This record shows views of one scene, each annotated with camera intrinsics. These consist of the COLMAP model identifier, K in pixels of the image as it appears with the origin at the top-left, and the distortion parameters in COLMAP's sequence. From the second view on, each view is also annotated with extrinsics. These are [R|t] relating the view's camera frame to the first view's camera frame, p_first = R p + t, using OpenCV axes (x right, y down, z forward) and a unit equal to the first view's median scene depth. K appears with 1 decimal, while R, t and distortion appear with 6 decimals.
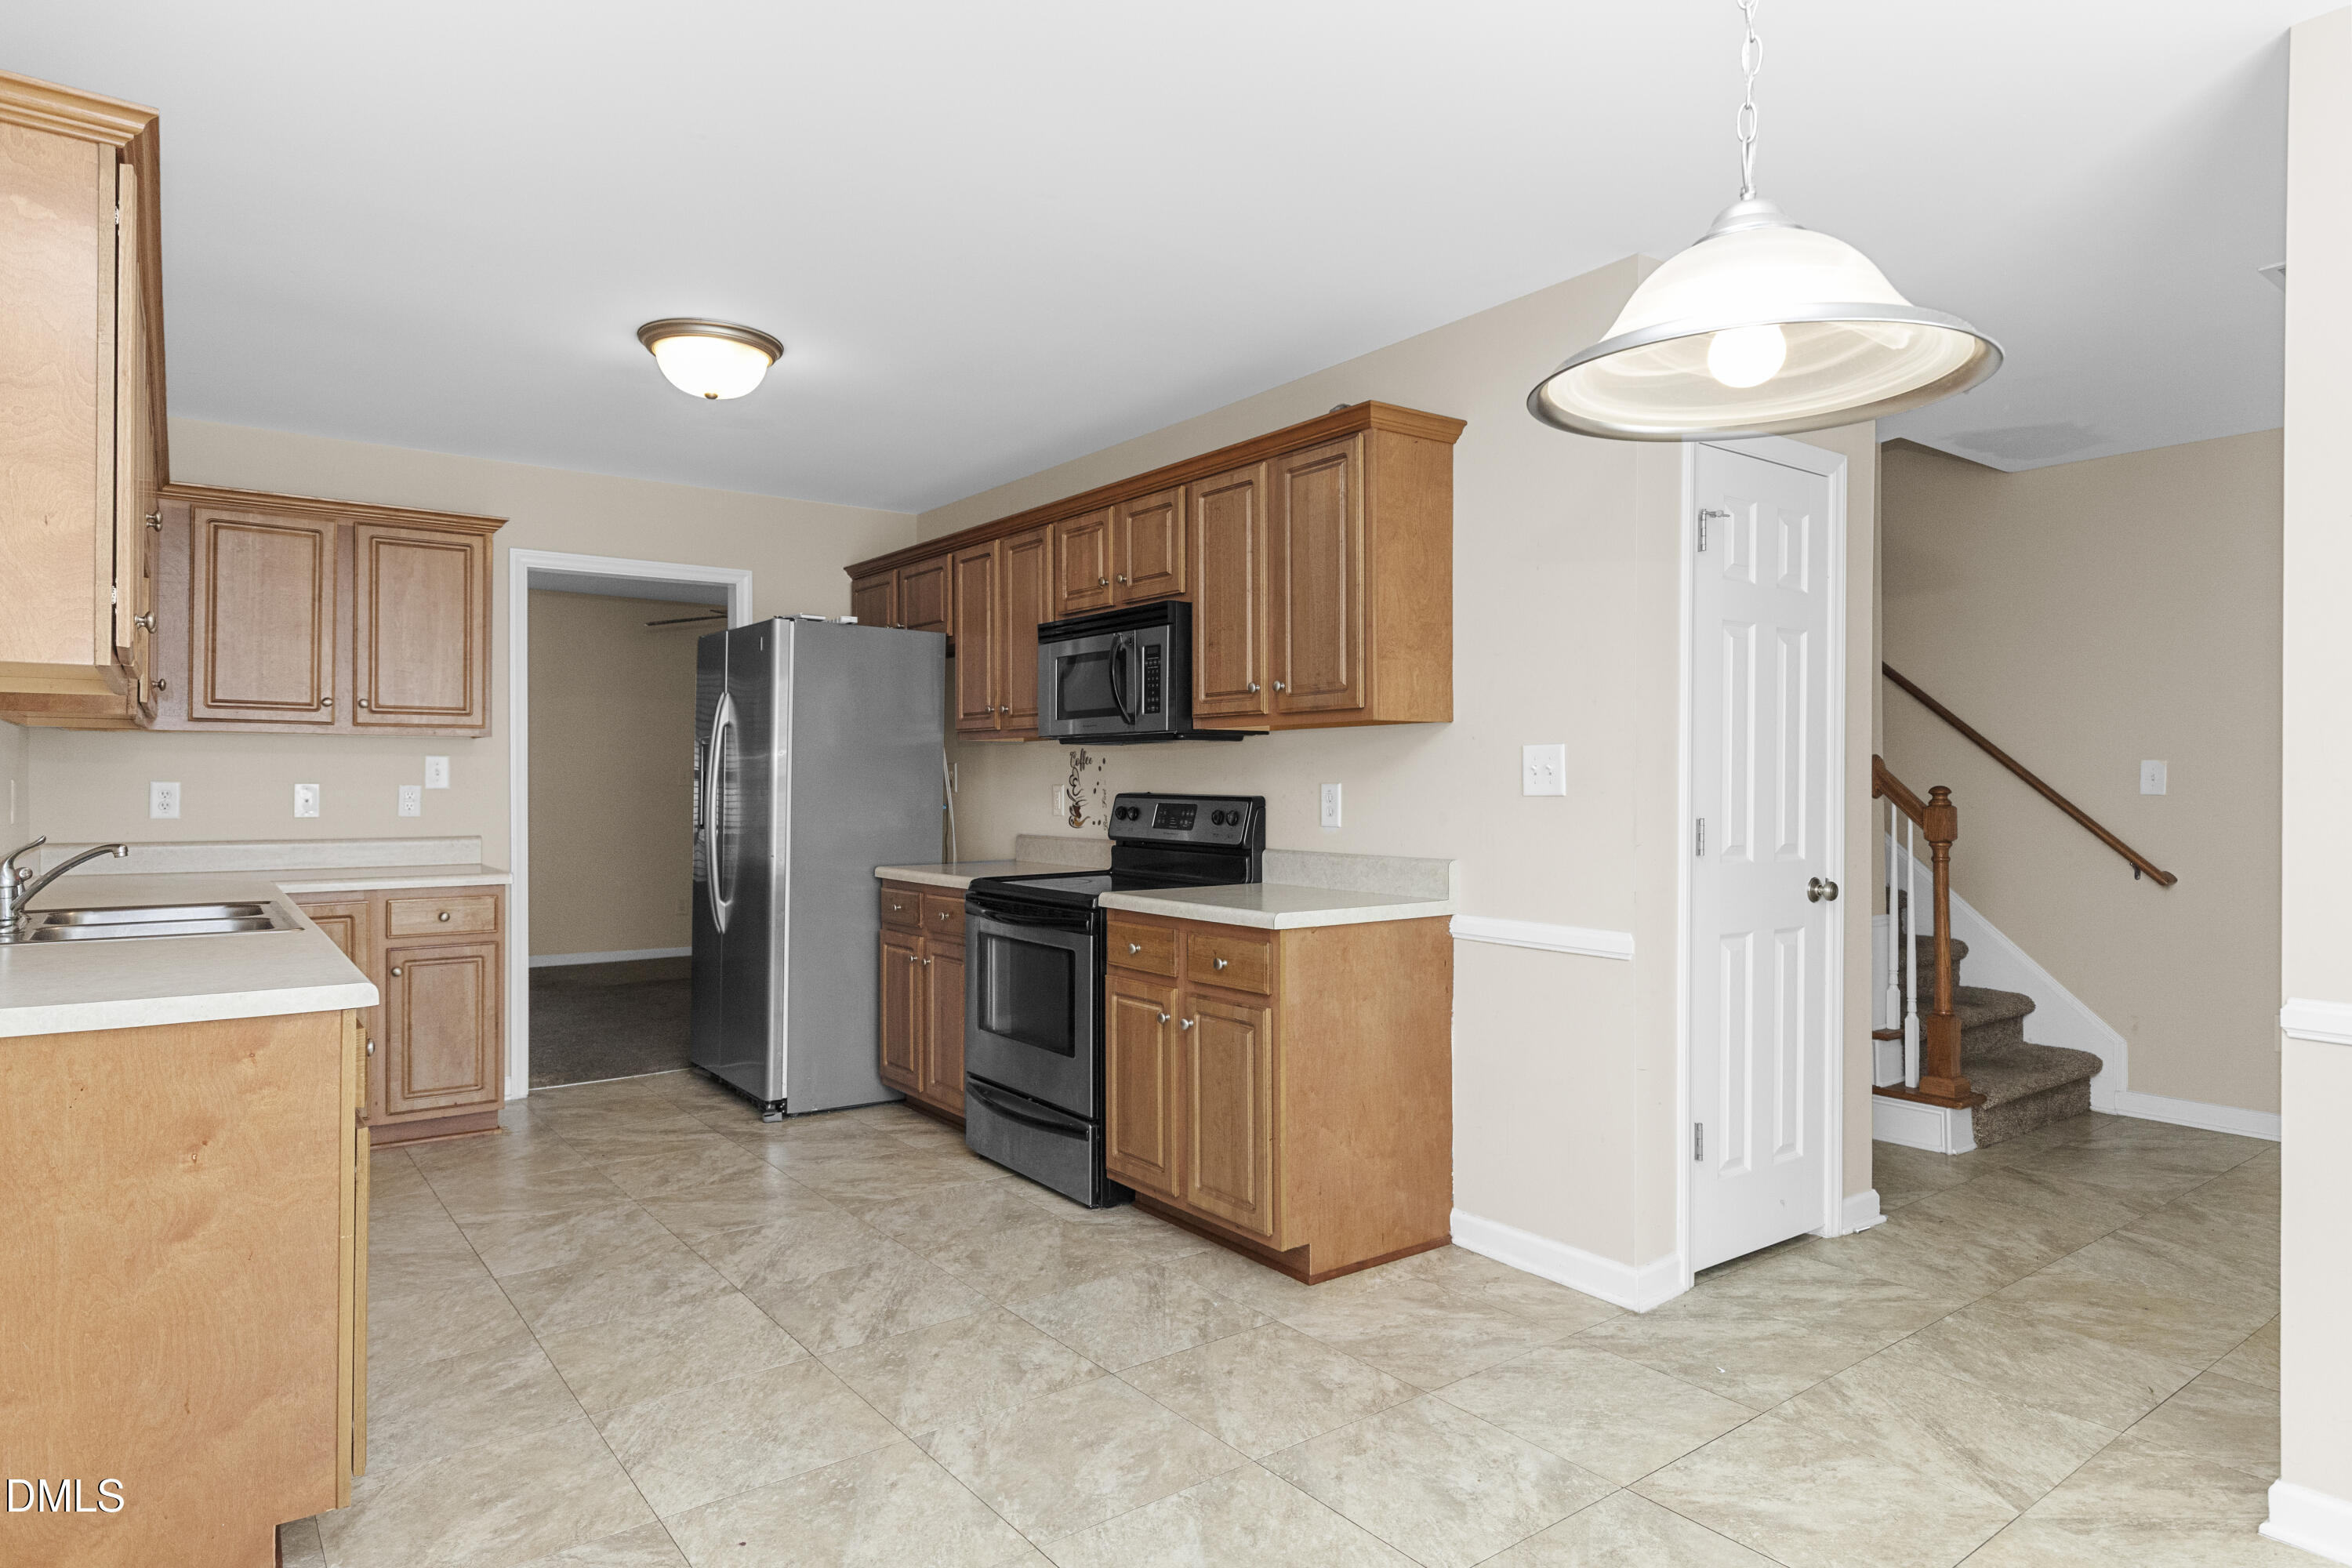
lens RADIAL K [[1366.2, 0, 1193.9], [0, 1366.2, 763.5], [0, 0, 1]] dist [0.003438, -0.001139]
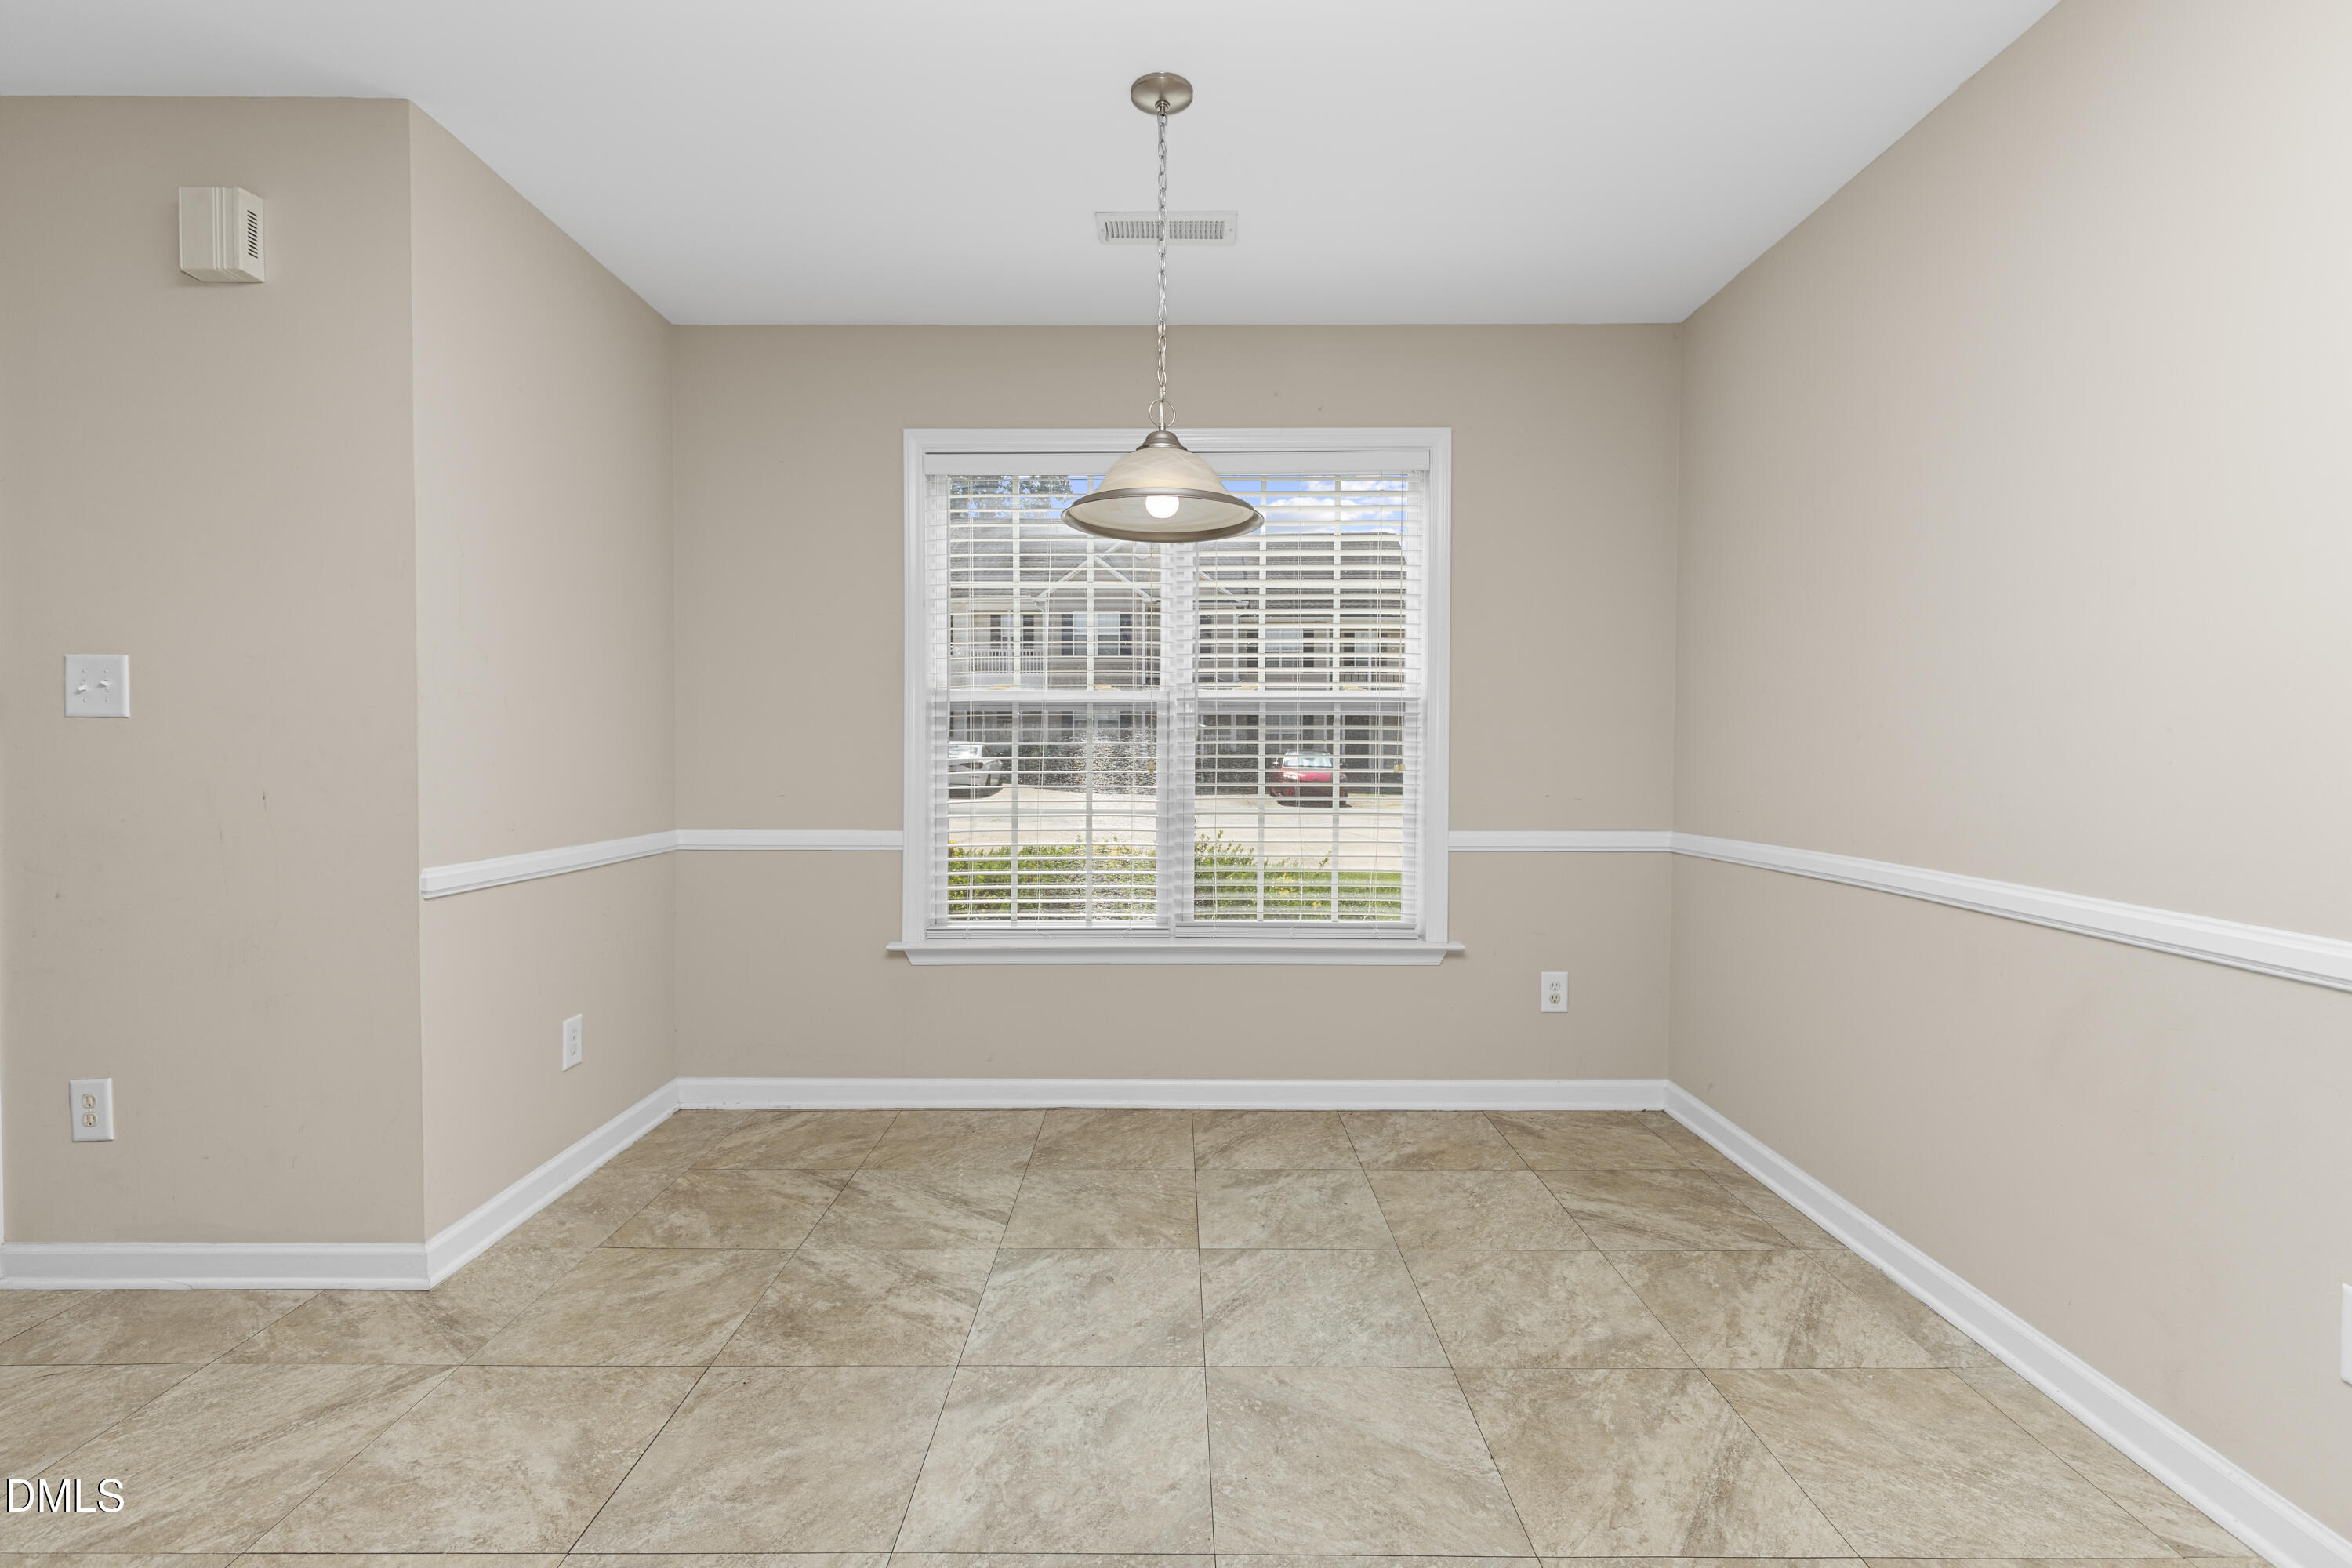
lens RADIAL K [[1054.9, 0, 1172.3], [0, 1054.9, 768.2], [0, 0, 1]] dist [0.002486, 0.000212]
pose [[-0.791862, -0.014506, 0.610527, -0.211169], [-0.013153, 0.999891, 0.006698, 0.033892], [-0.610558, -0.002727, -0.791967, 0.782954]]
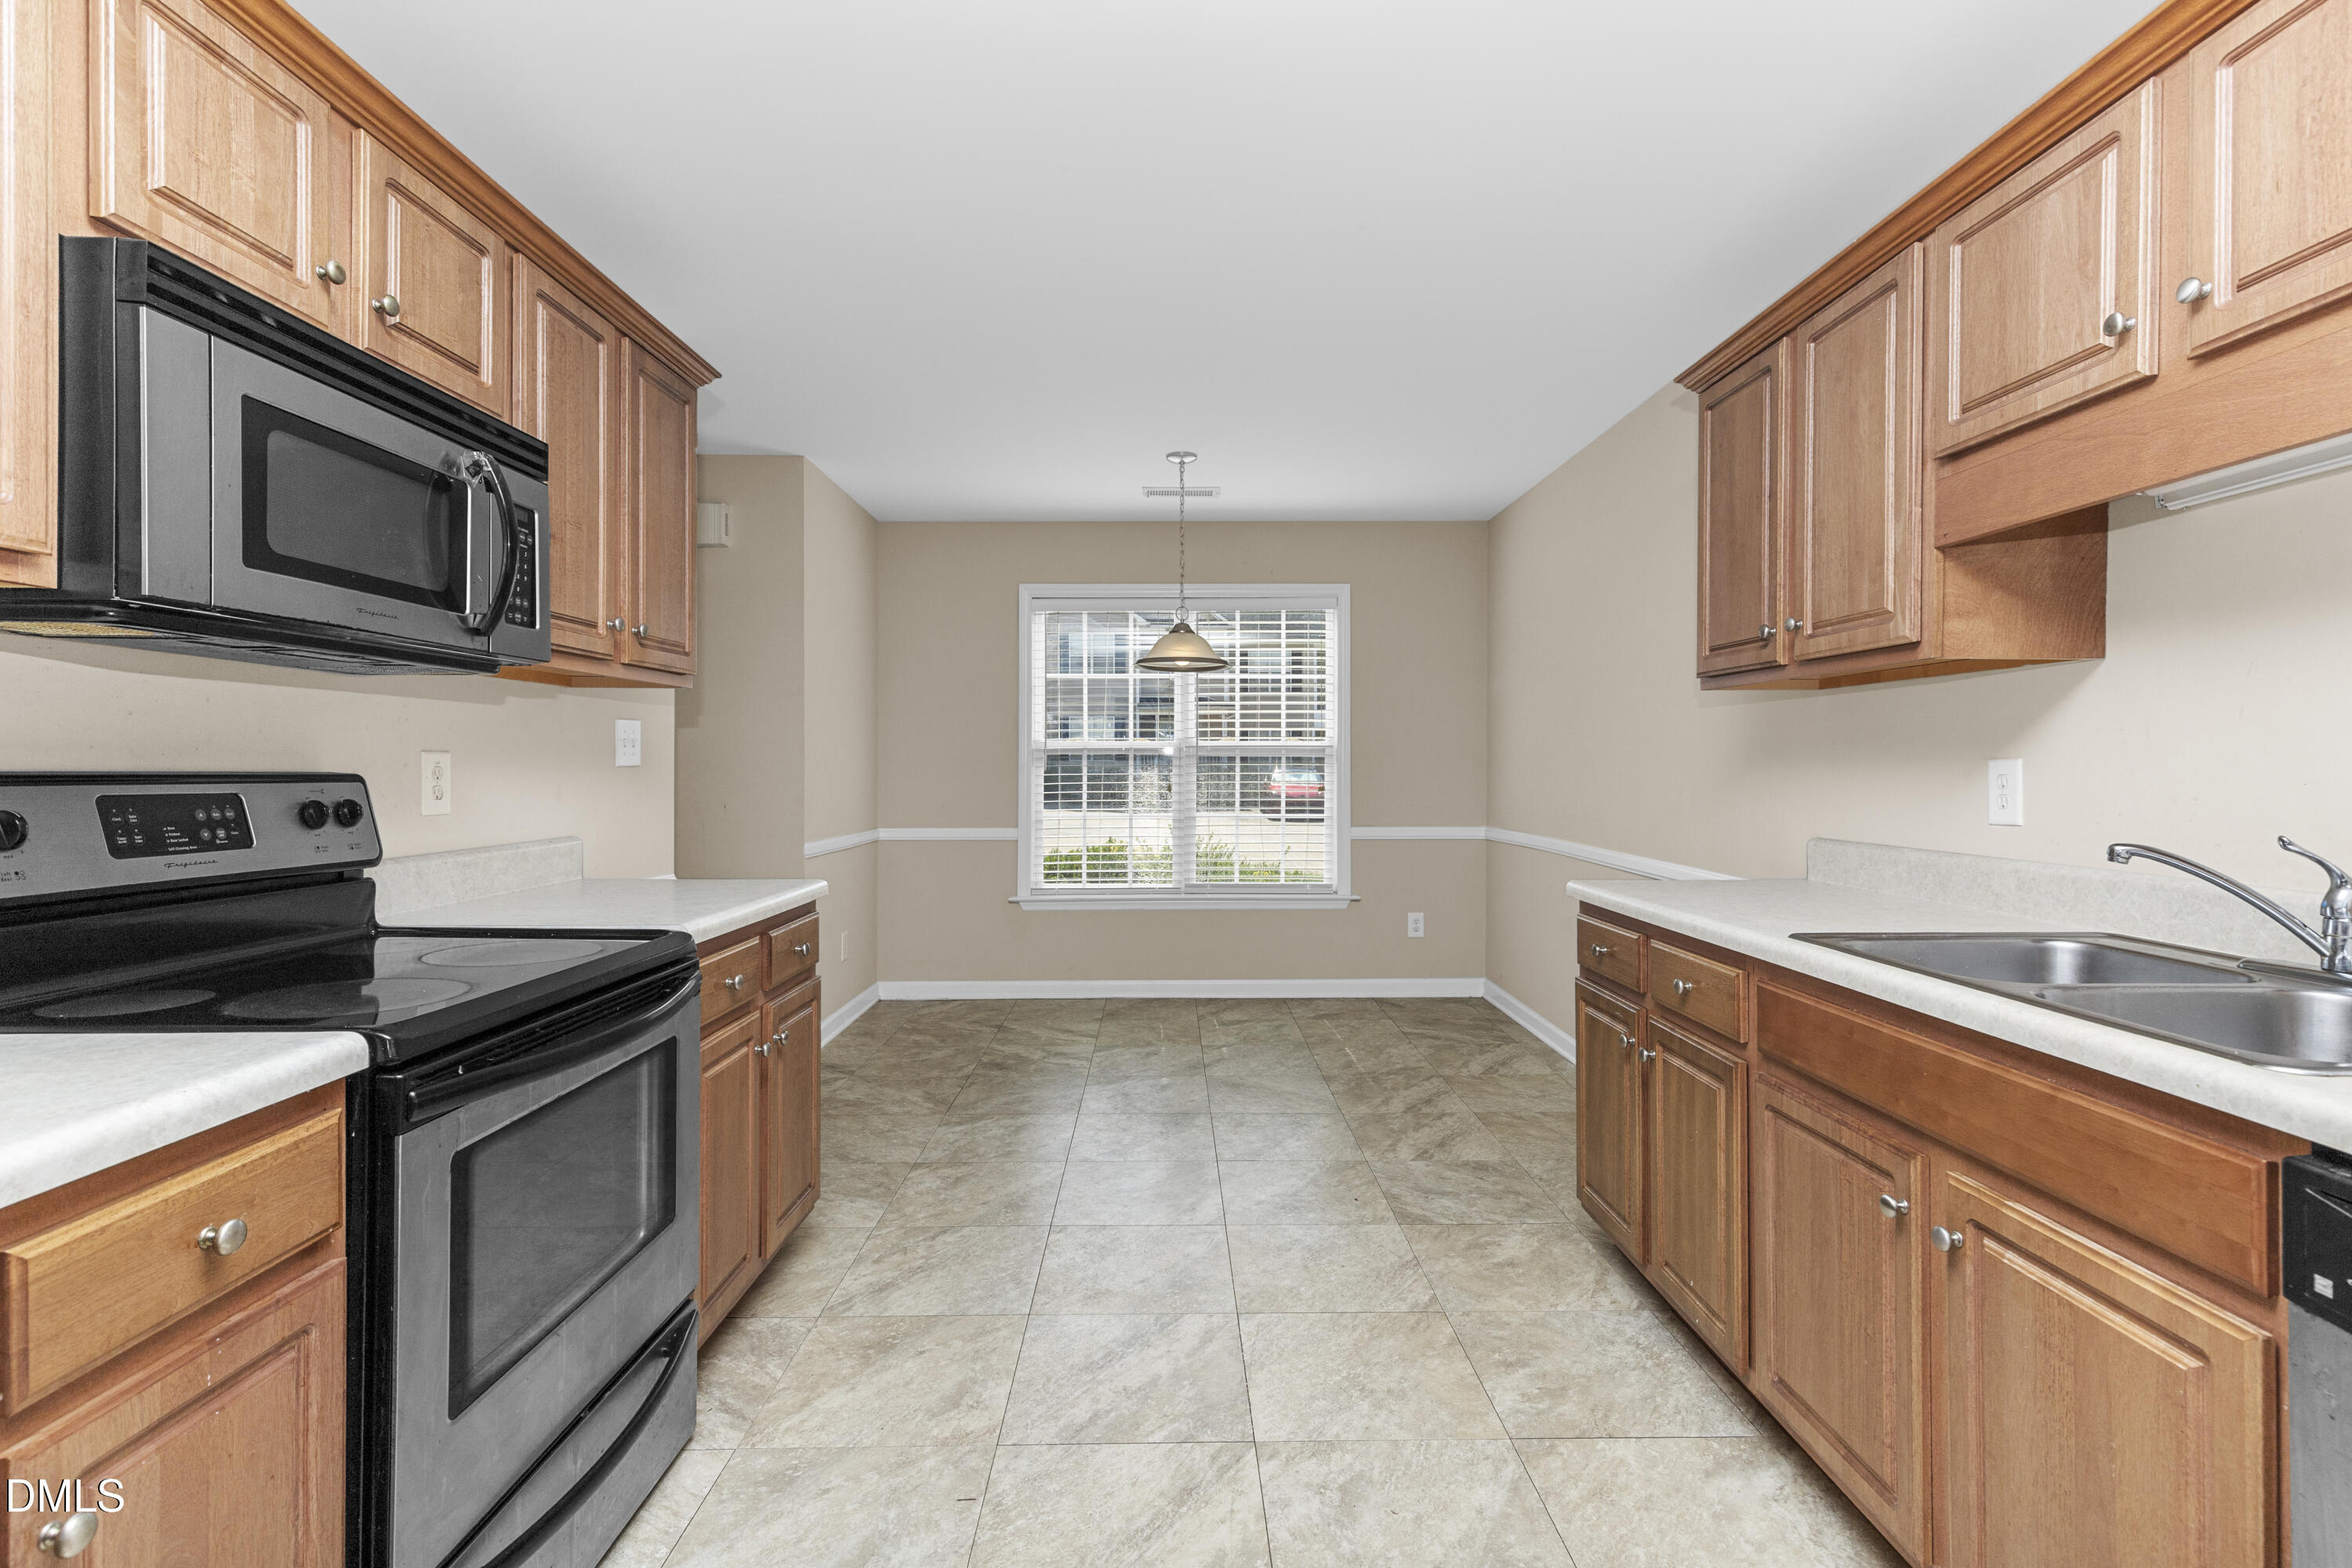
lens RADIAL K [[1074.8, 0, 1176.0], [0, 1074.8, 784.0], [0, 0, 1]] dist [0.015606, -0.000486]
pose [[-0.799203, -0.011845, 0.600944, -0.539561], [-0.010335, 0.999929, 0.005965, 0.024060], [-0.600972, -0.001444, -0.799269, 1.251540]]
